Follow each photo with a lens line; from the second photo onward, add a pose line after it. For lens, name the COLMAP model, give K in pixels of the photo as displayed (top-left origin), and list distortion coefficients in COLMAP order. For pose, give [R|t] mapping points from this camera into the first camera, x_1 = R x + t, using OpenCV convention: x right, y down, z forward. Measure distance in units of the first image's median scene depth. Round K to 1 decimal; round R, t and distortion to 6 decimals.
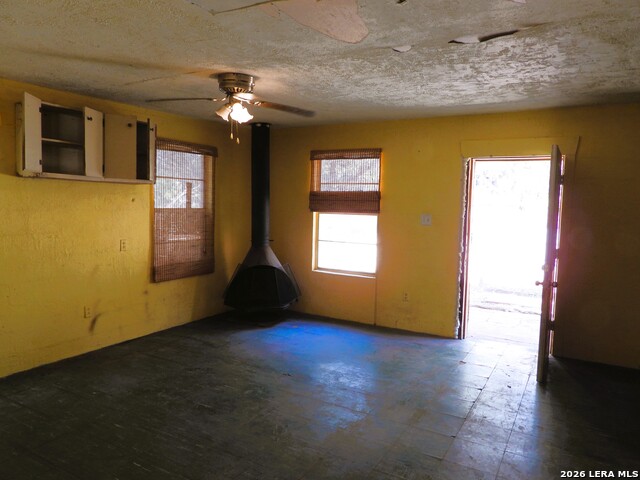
lens RADIAL K [[464.3, 0, 319.5], [0, 464.3, 237.2], [0, 0, 1]] dist [-0.003937, -0.003479]
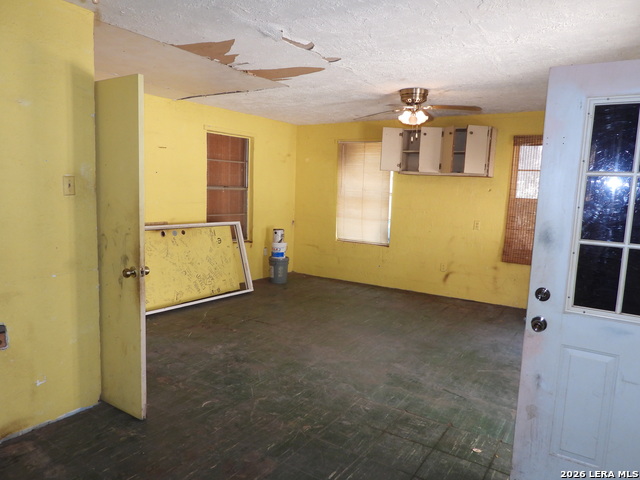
lens RADIAL K [[464.3, 0, 319.5], [0, 464.3, 242.2], [0, 0, 1]] dist [-0.003937, -0.003479]
pose [[-0.045300, 0.102041, -0.993748, 0.912979], [-0.115009, 0.987622, 0.106655, -0.024216], [0.992331, 0.119121, -0.033004, 0.645059]]
